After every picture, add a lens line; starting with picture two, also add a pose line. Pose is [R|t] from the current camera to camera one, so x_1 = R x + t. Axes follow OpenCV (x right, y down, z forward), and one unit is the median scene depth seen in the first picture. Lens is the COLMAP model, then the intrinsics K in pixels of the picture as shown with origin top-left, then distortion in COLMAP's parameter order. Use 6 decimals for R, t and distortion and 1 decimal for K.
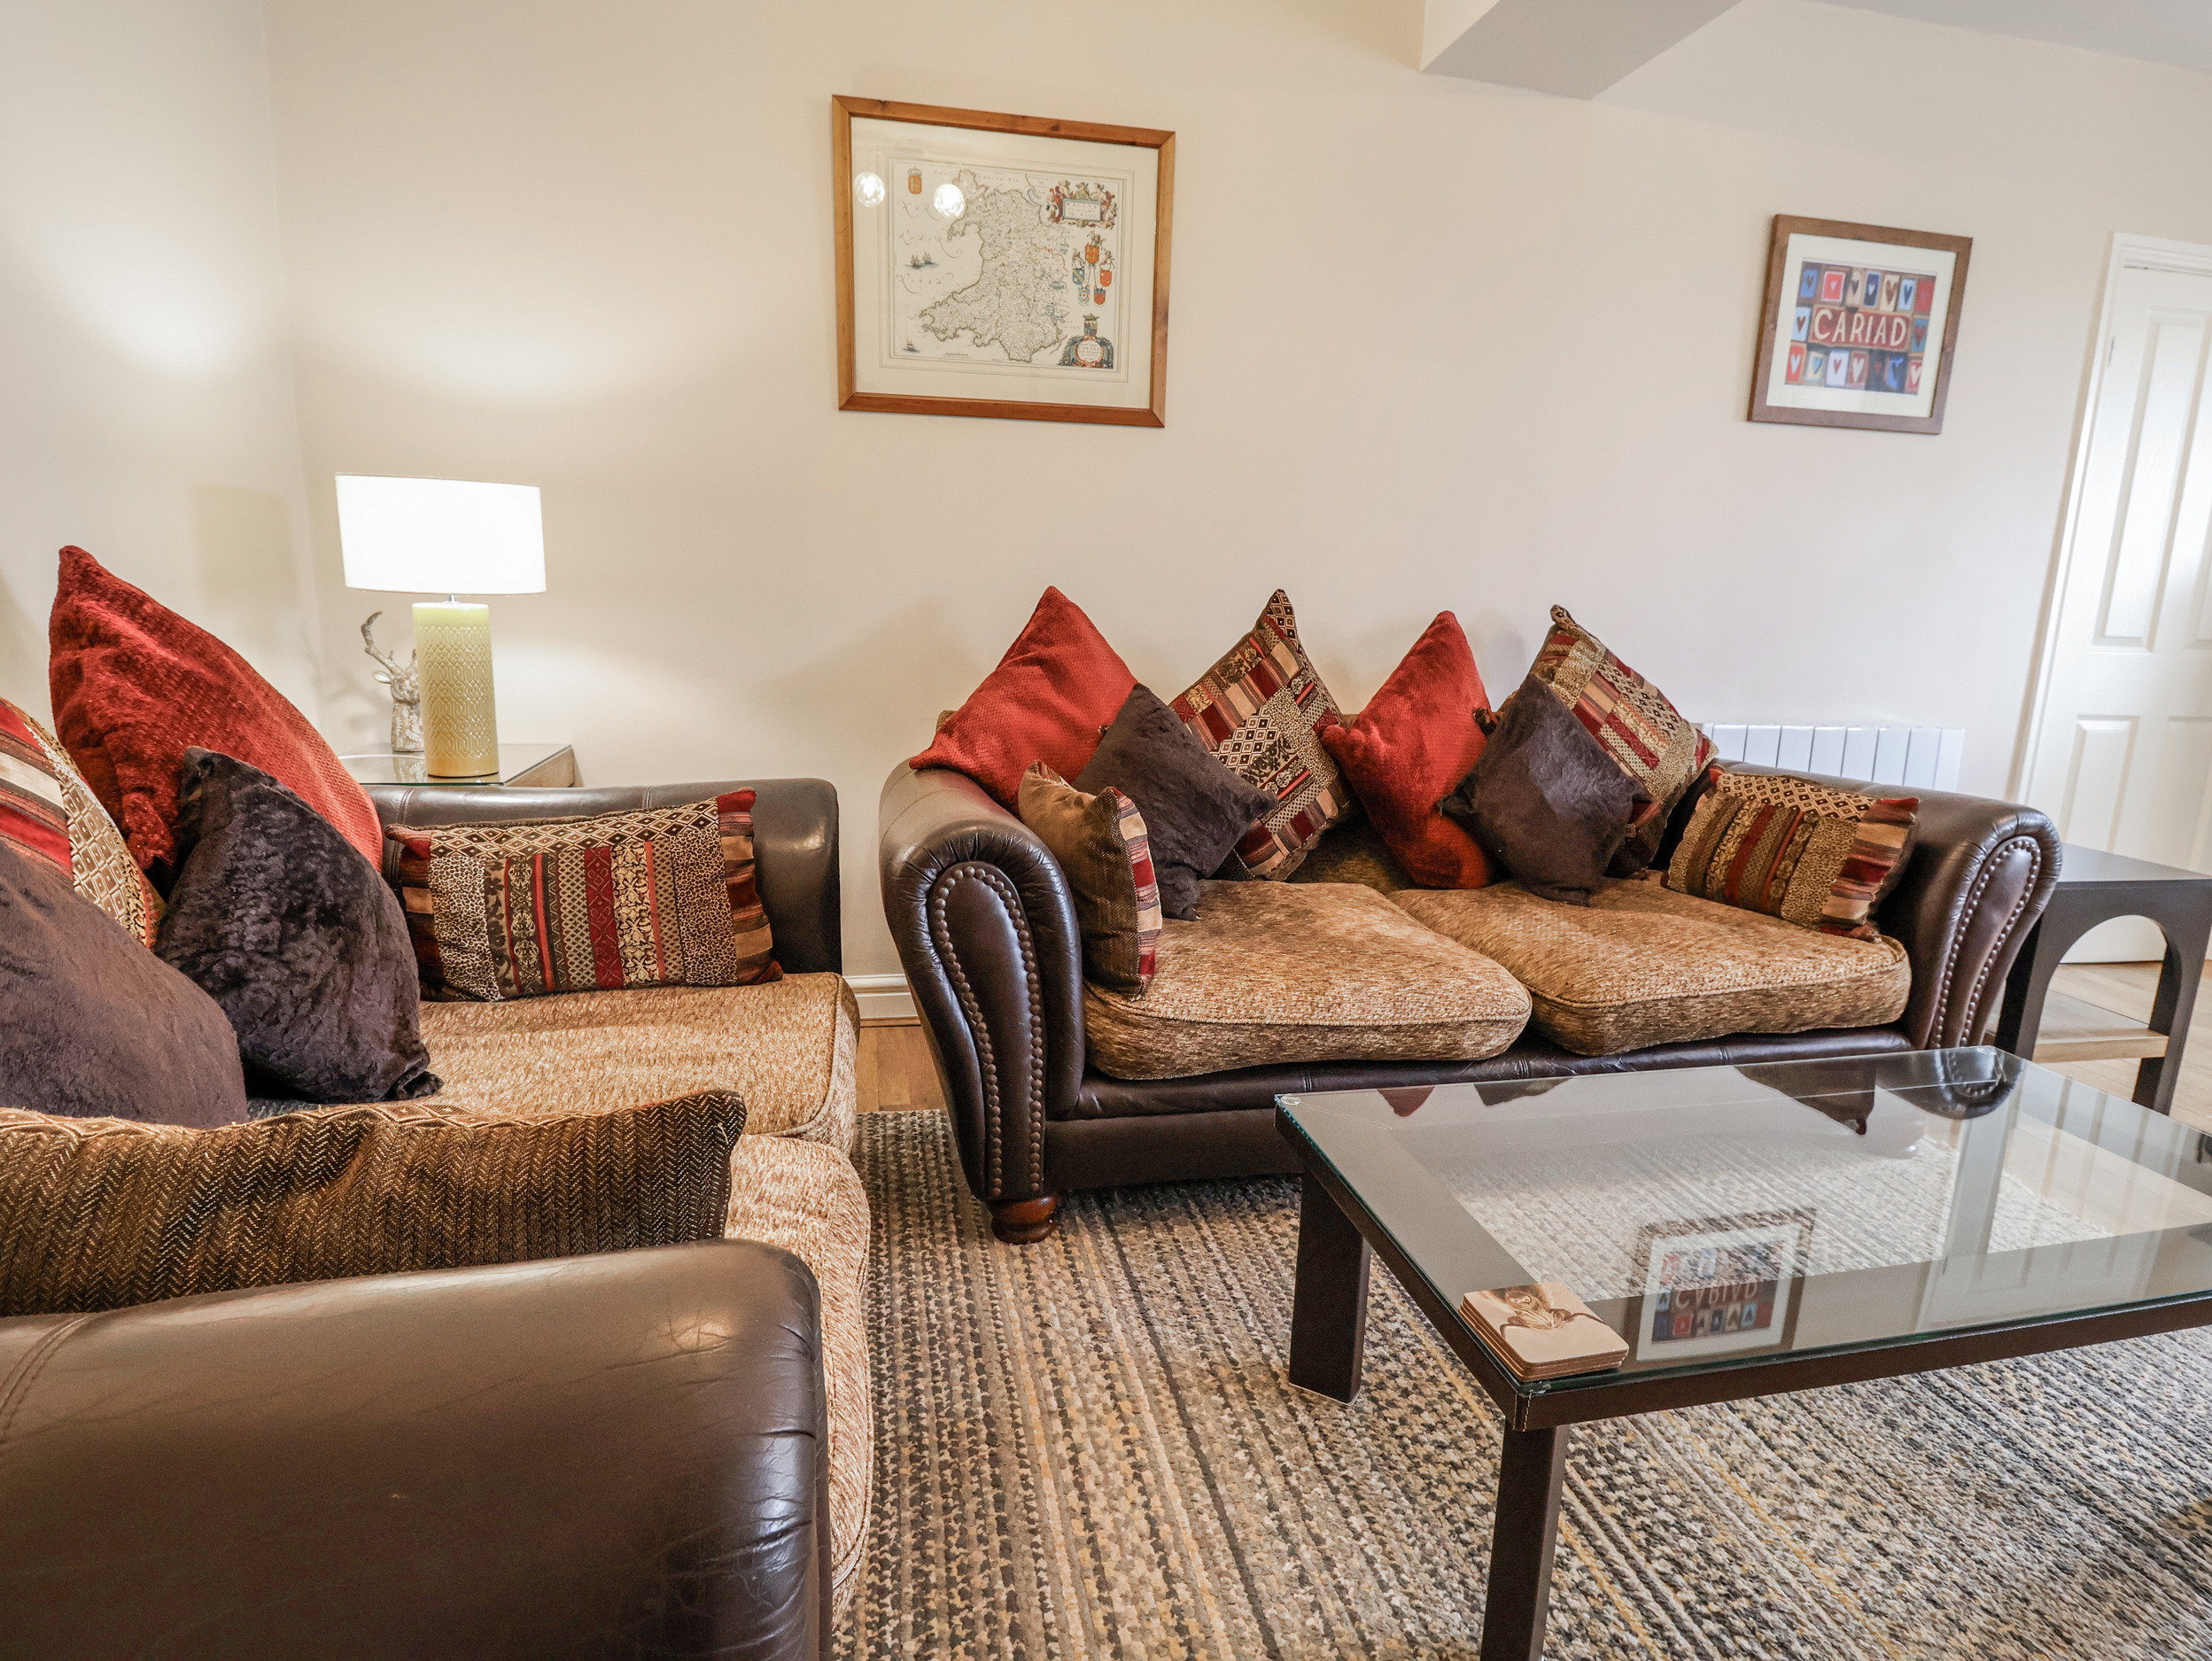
lens RADIAL K [[1164.3, 0, 1106.0], [0, 1164.3, 830.5], [0, 0, 1]] dist [0.003698, -0.015063]
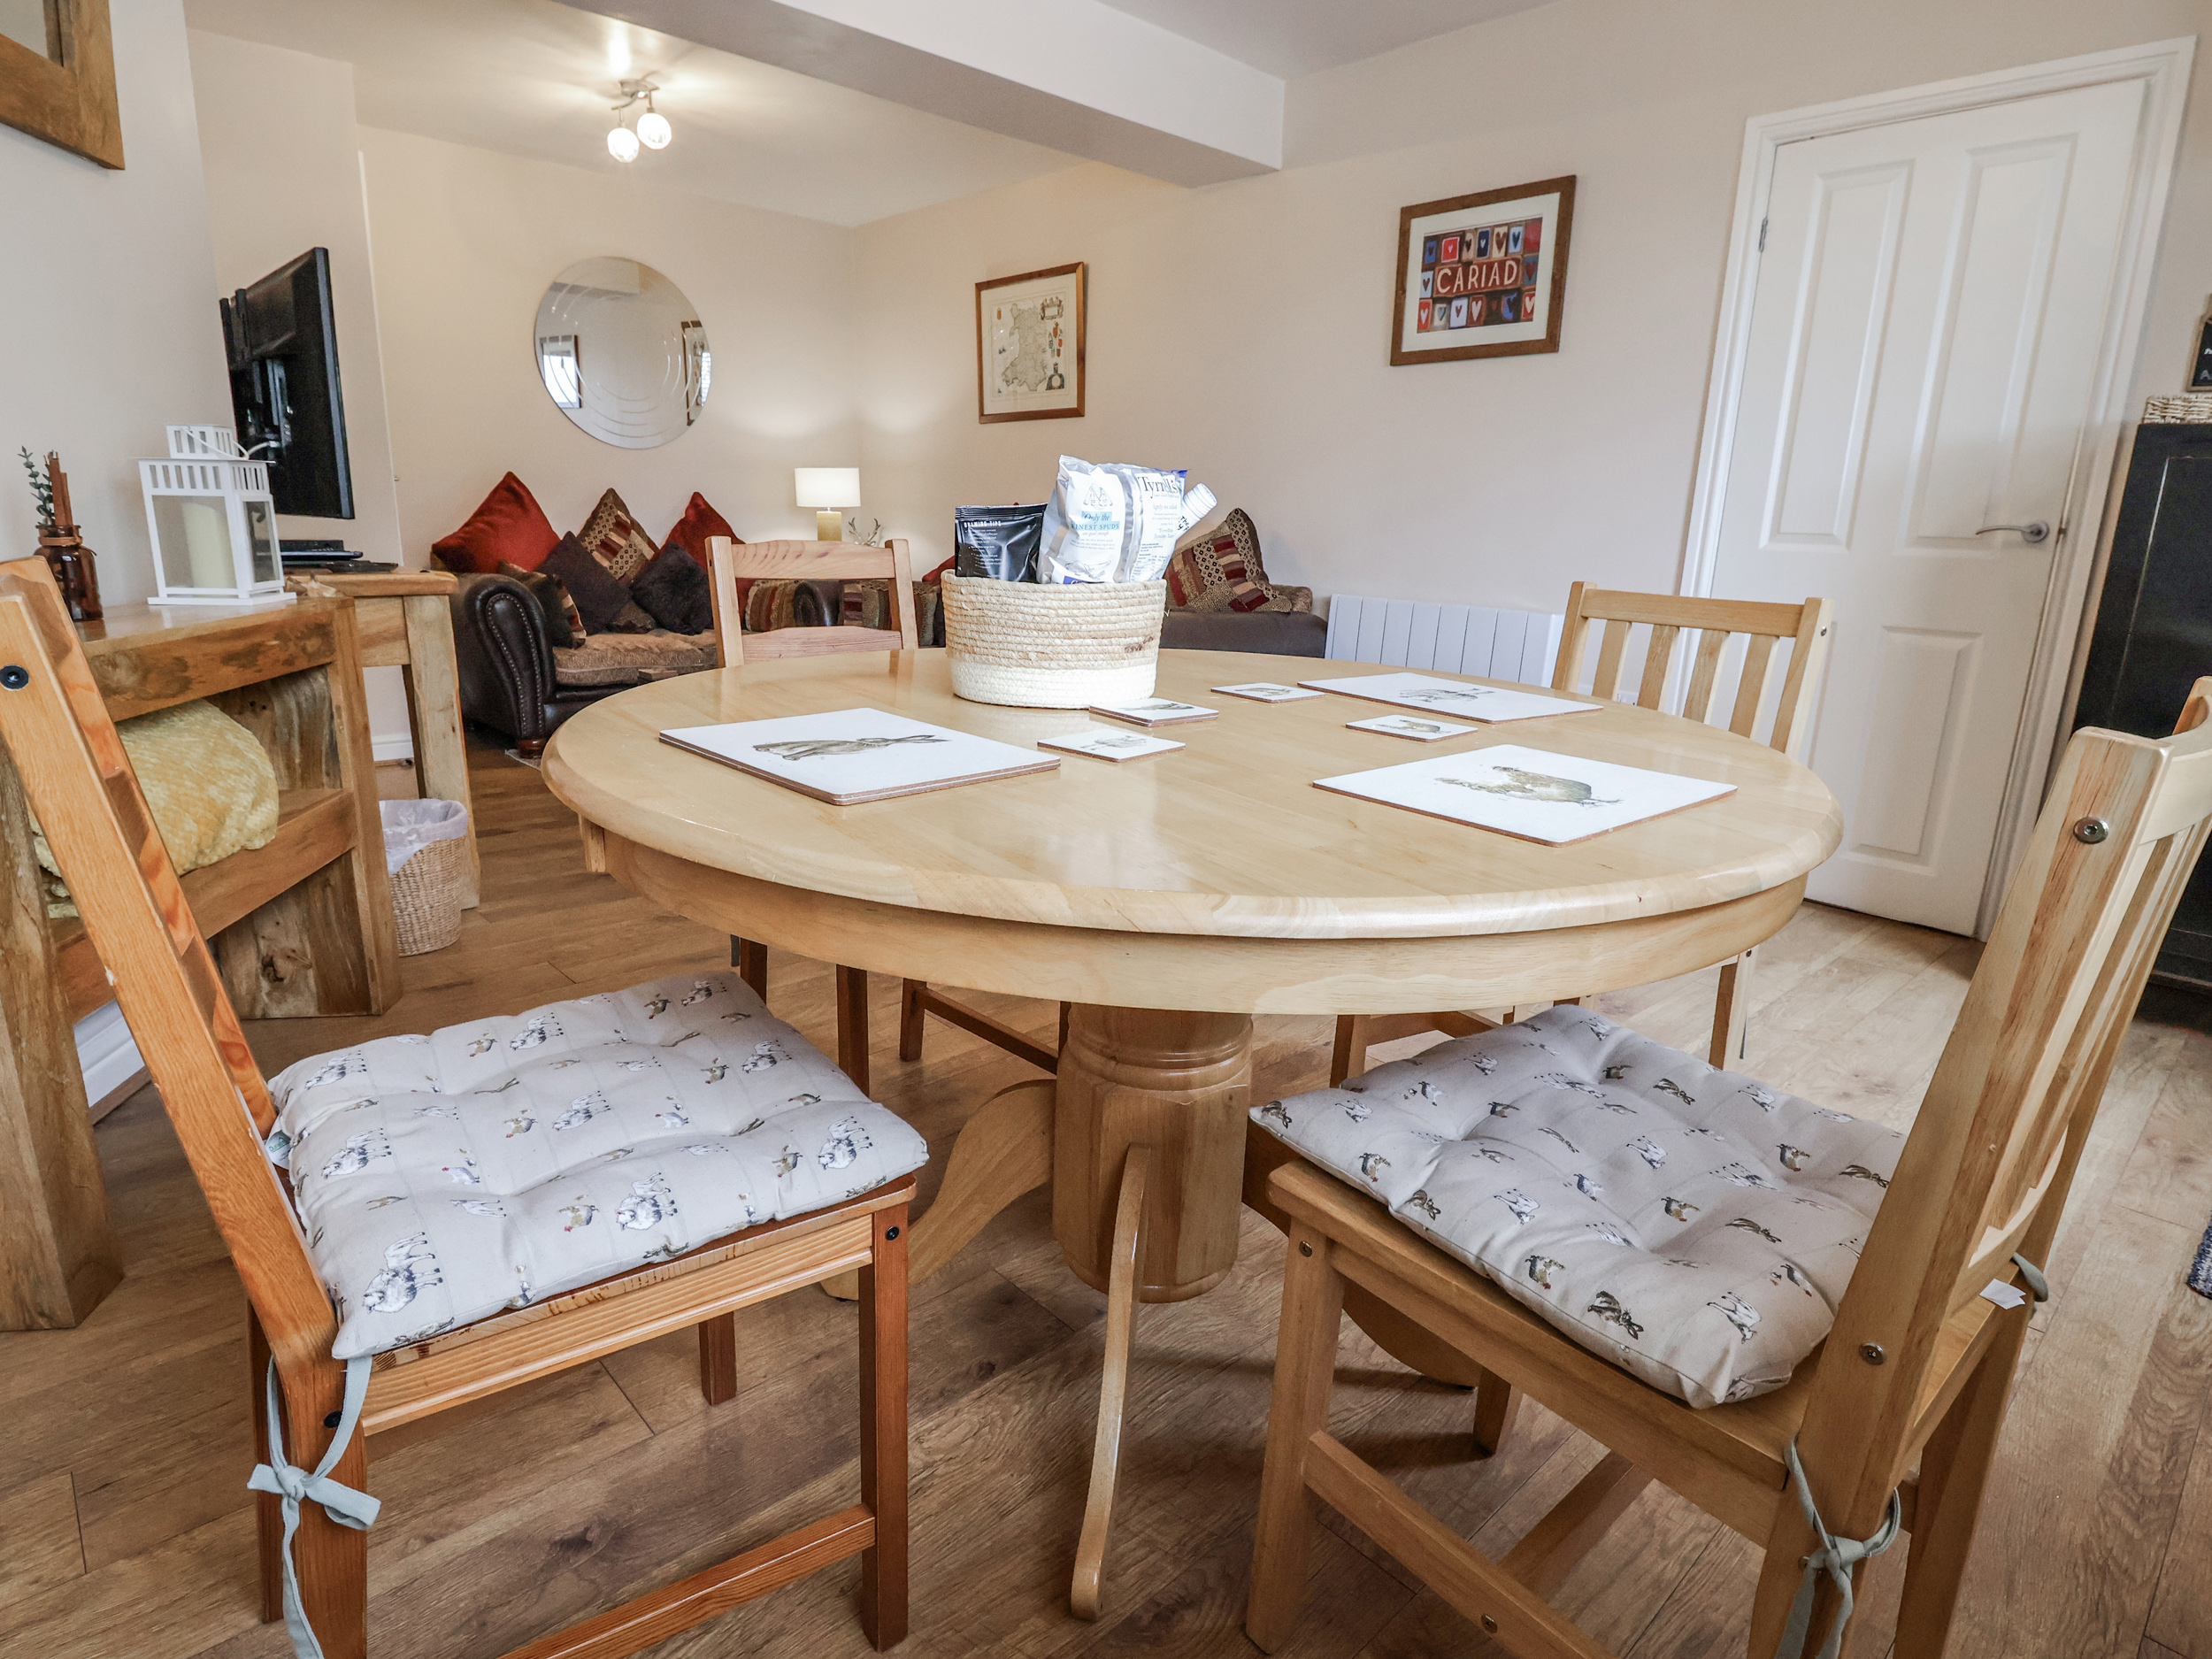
lens RADIAL K [[1164.3, 0, 1106.0], [0, 1164.3, 829.5], [0, 0, 1]] dist [0.003698, -0.015063]
pose [[0.530169, 0.205236, -0.822678, 1.586314], [-0.181319, 0.975261, 0.126452, 0.056481], [0.828278, 0.082126, 0.554266, 0.034291]]
